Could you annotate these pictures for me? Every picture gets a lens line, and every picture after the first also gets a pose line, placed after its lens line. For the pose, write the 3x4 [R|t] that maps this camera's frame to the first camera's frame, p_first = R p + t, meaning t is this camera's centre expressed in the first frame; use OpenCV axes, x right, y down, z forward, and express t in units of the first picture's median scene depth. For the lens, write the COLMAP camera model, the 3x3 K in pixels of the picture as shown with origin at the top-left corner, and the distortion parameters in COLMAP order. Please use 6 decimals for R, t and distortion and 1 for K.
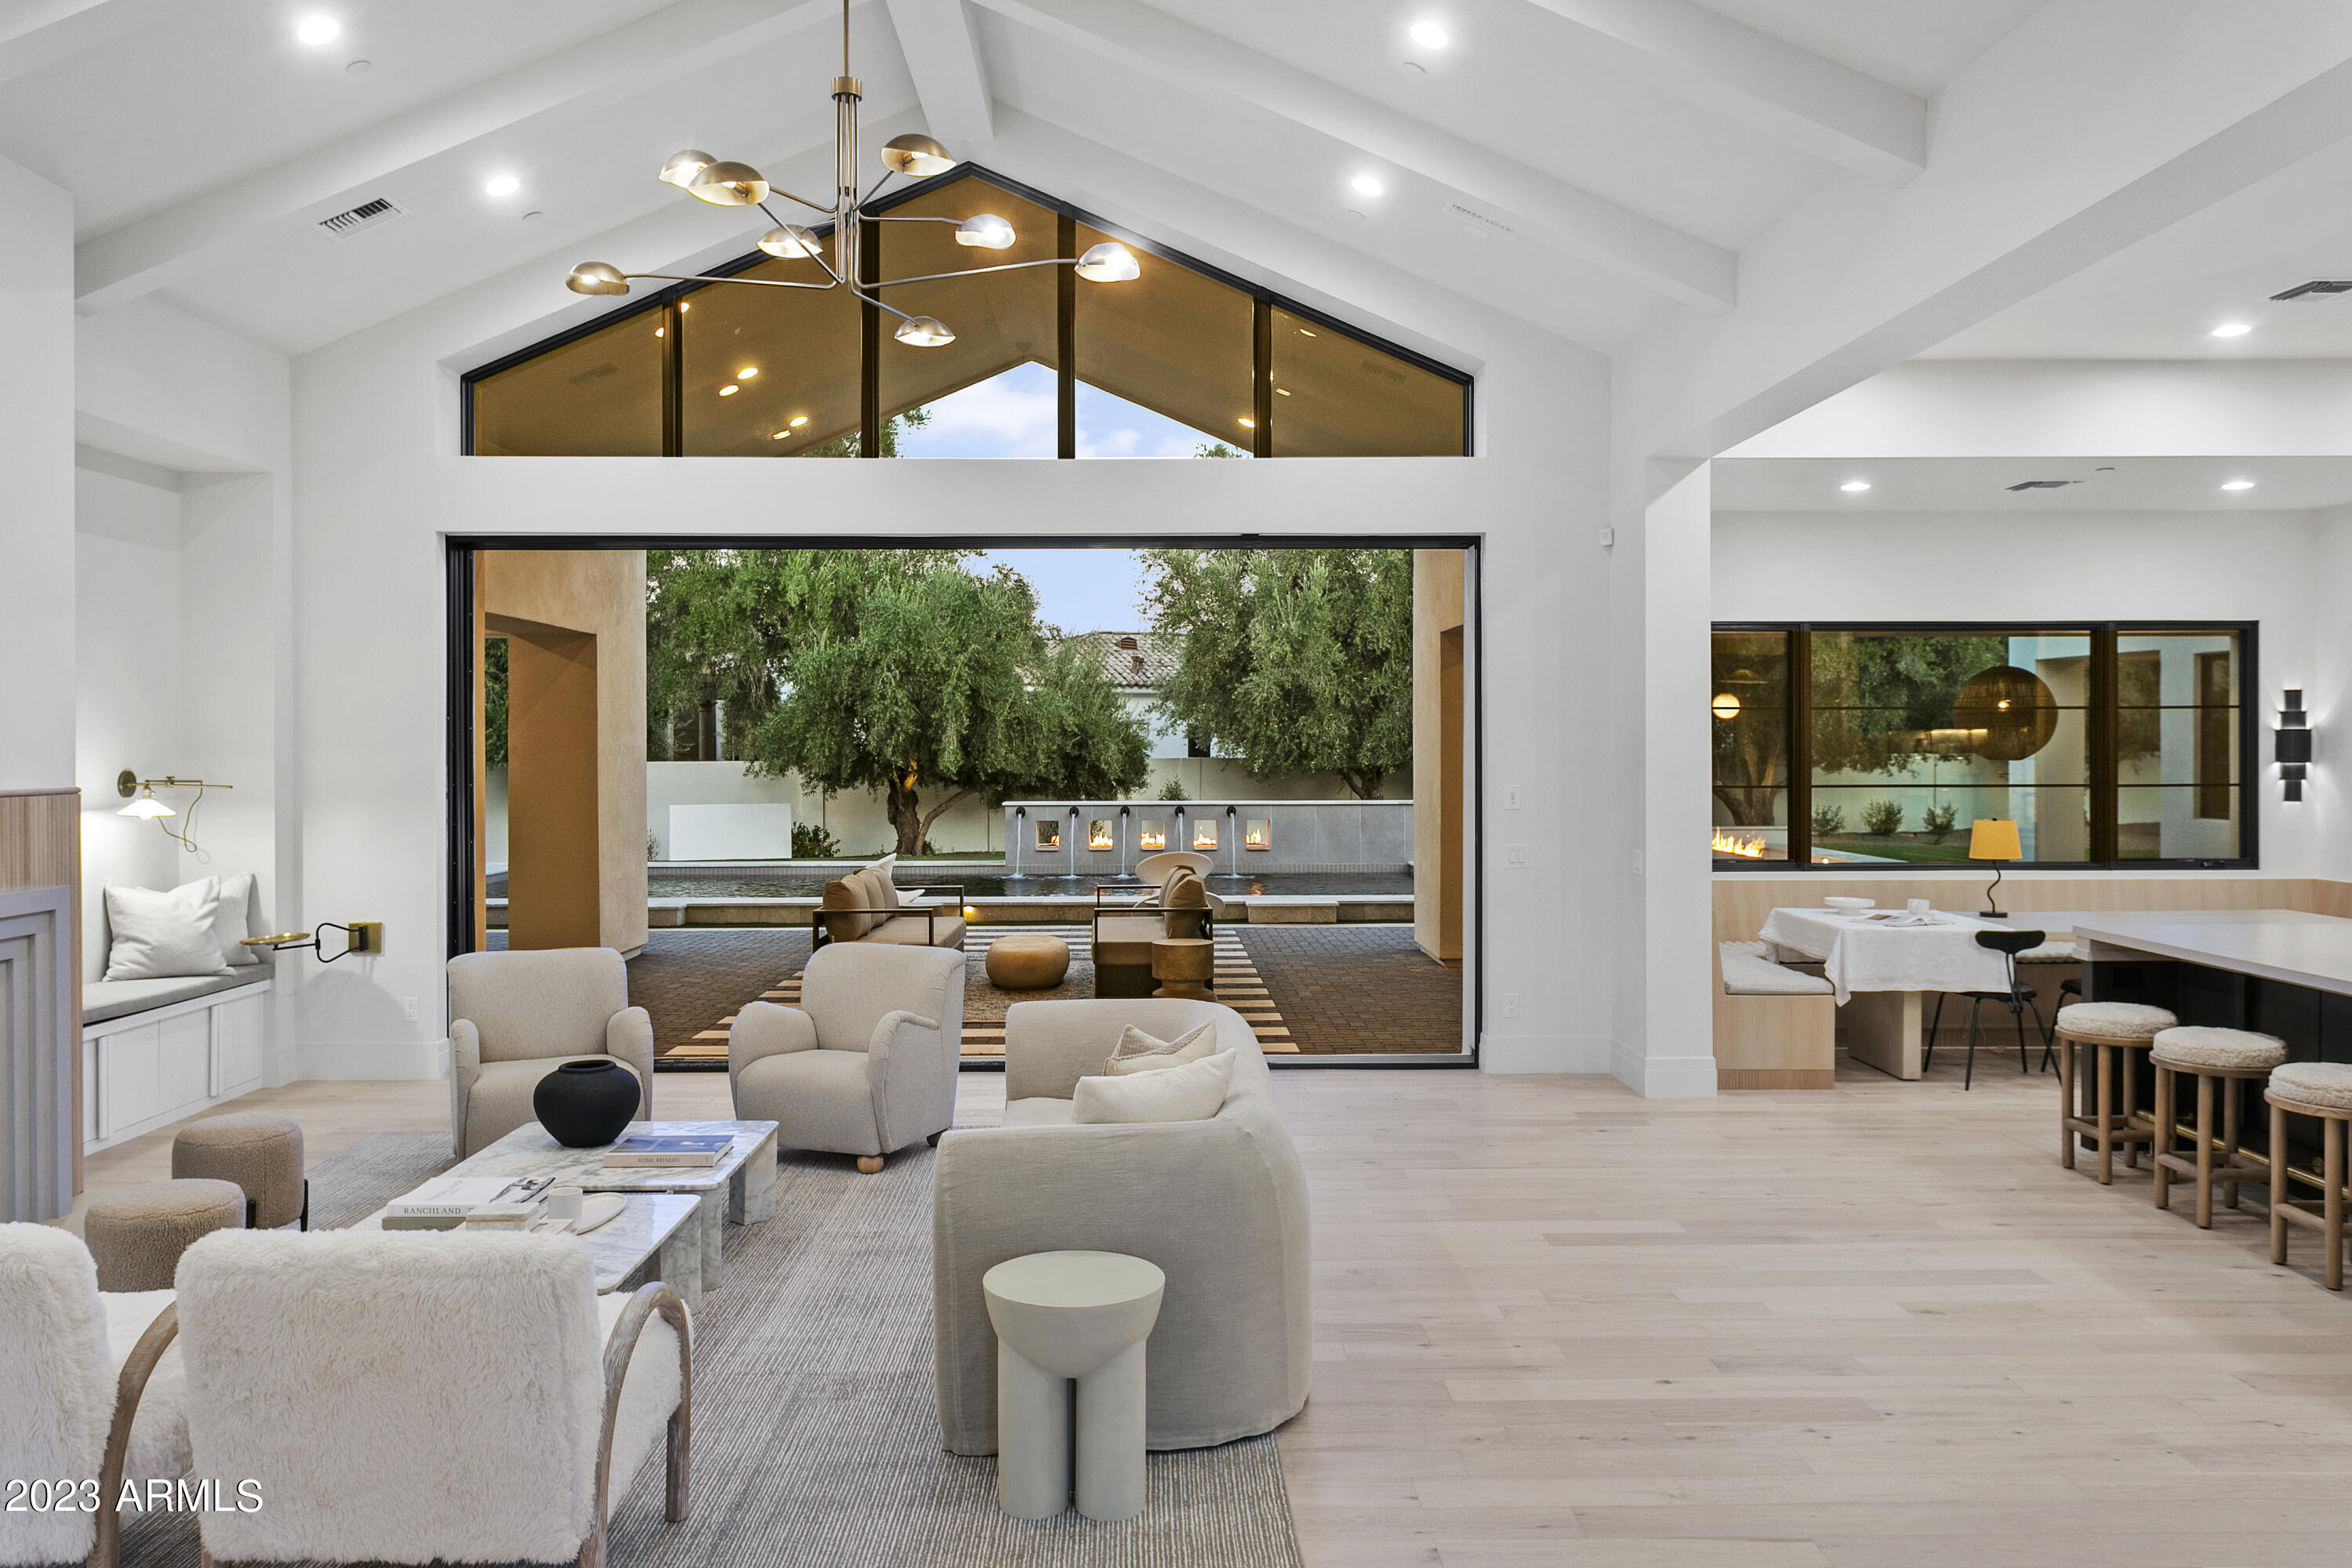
lens RADIAL K [[1858.6, 0, 1176.0], [0, 1858.6, 784.0], [0, 0, 1]] dist [-0.005976, -0.001708]
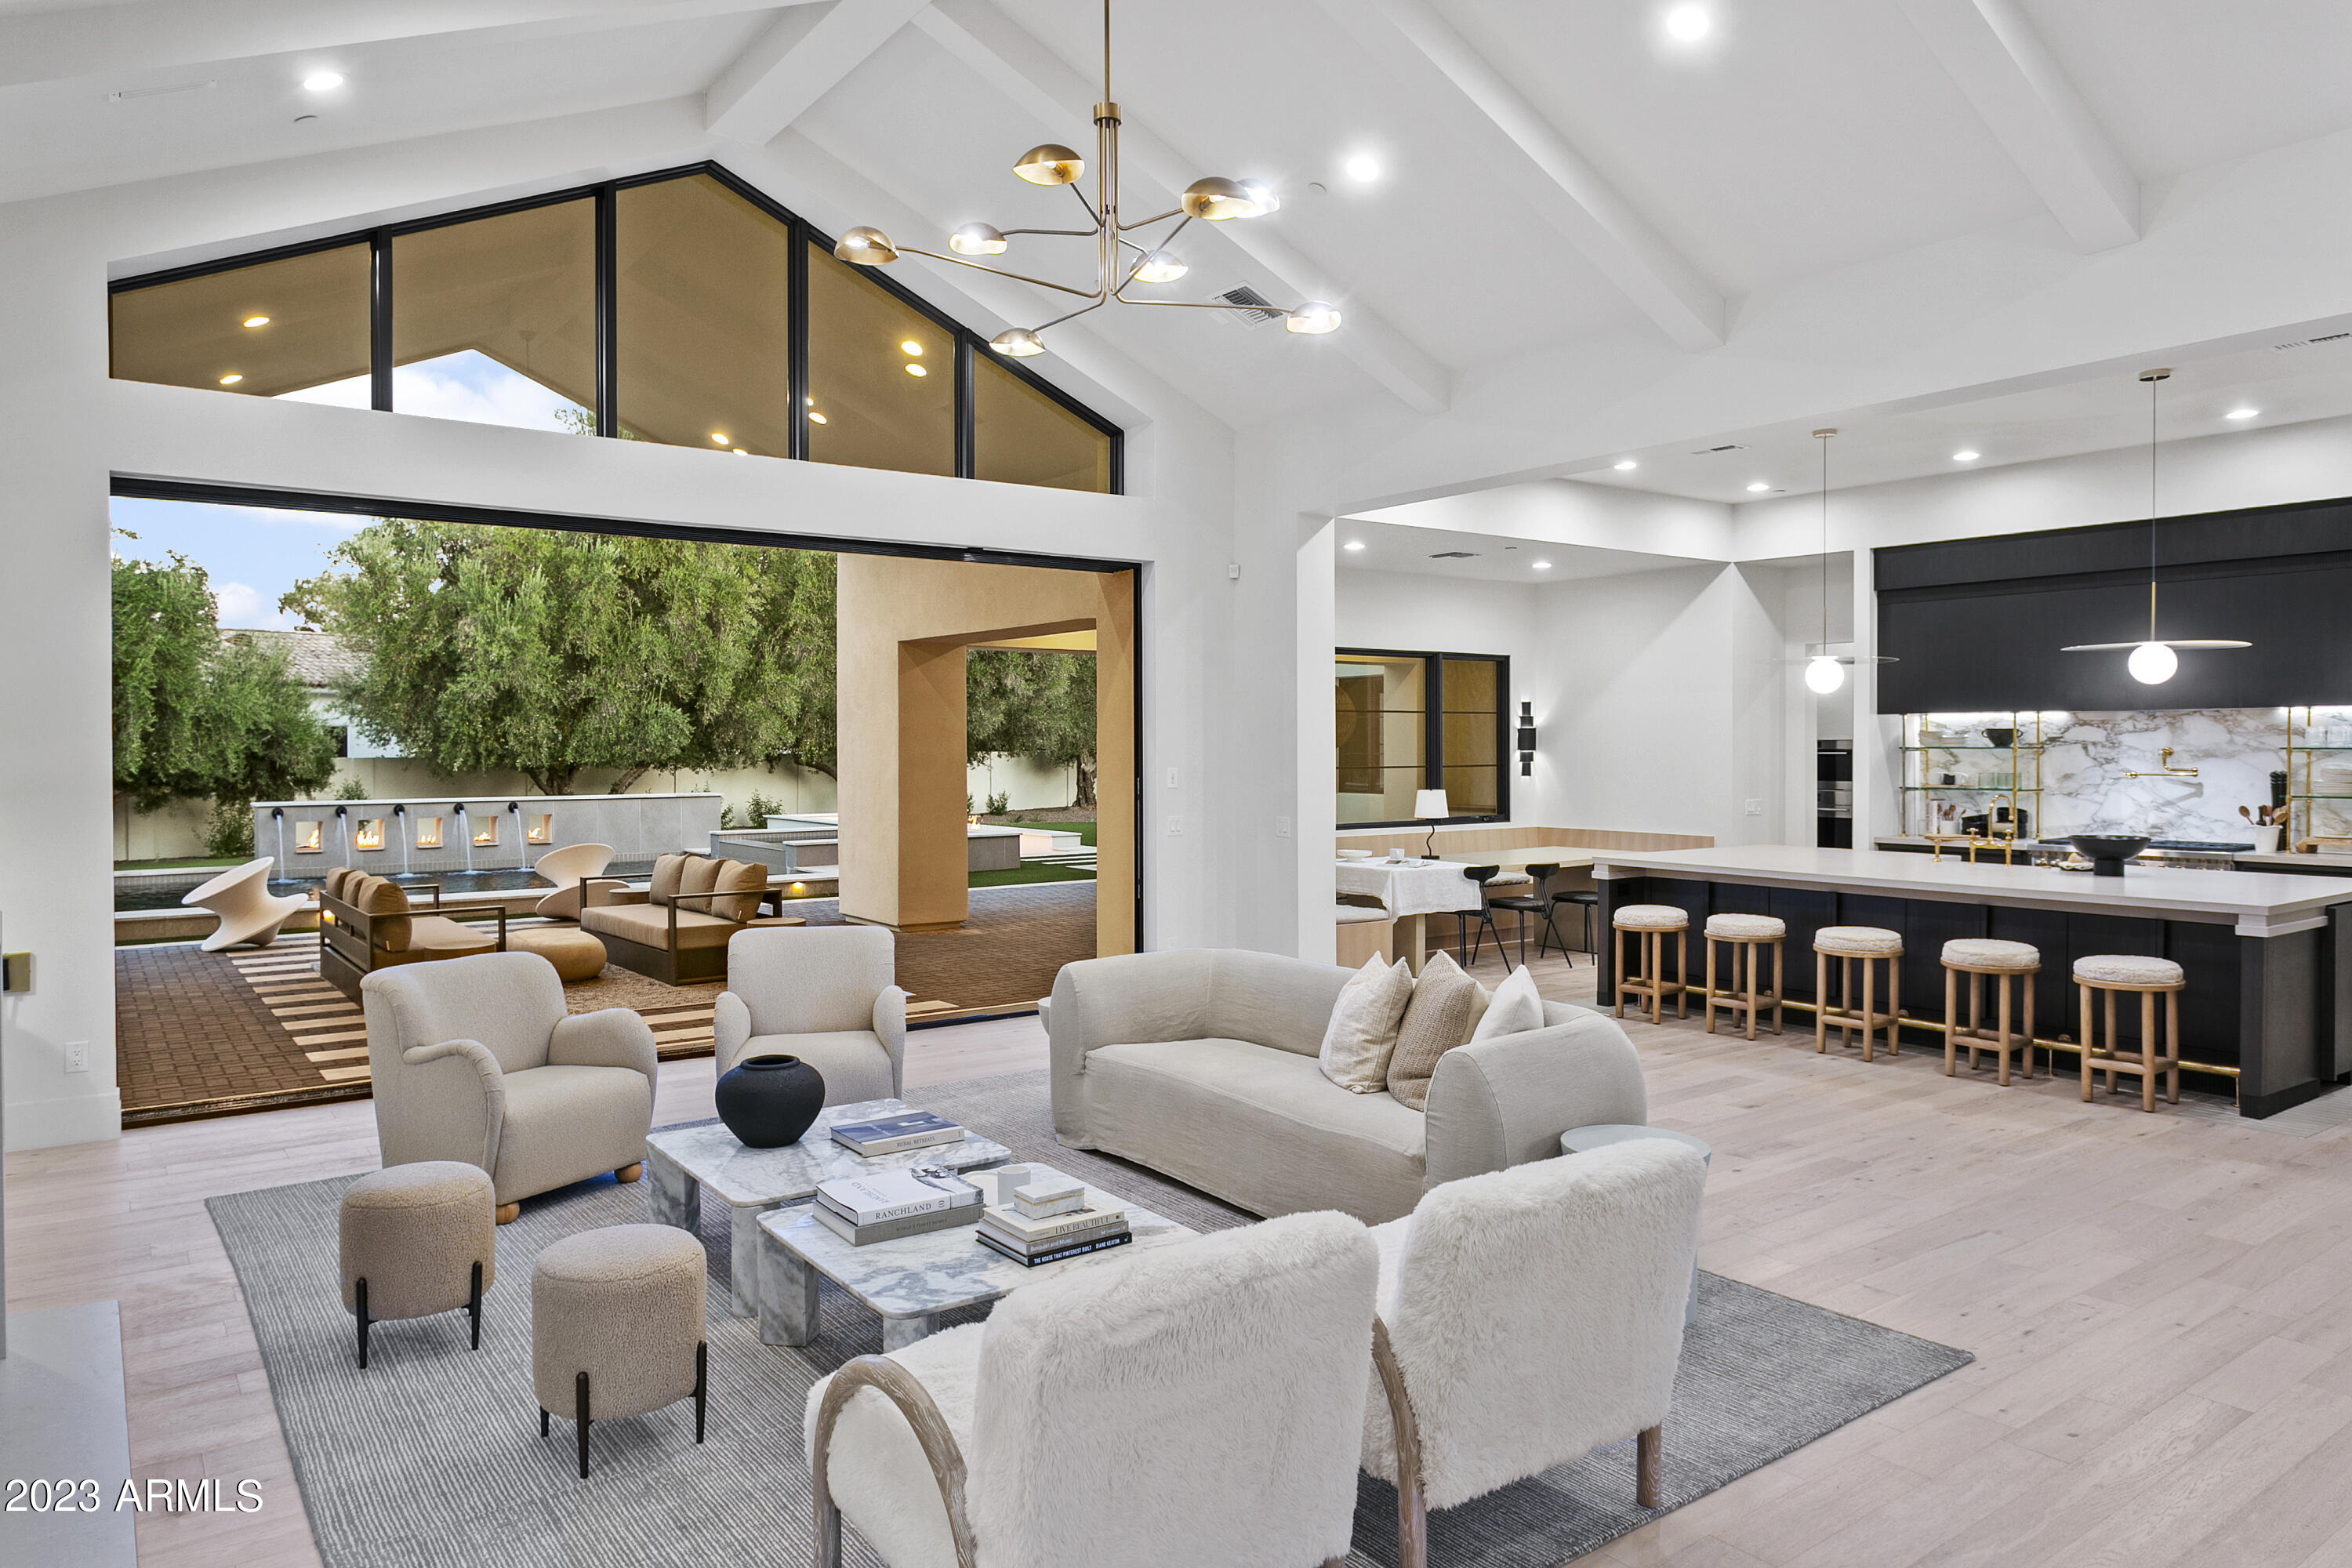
lens RADIAL K [[1597.9, 0, 1176.0], [0, 1597.9, 784.0], [0, 0, 1]] dist [-0.061470, 0.072954]
pose [[0.788438, -0.014510, 0.614943, -0.421667], [0.014377, 0.999883, 0.005160, 0.005193], [-0.614947, 0.004773, 0.788554, 0.151058]]
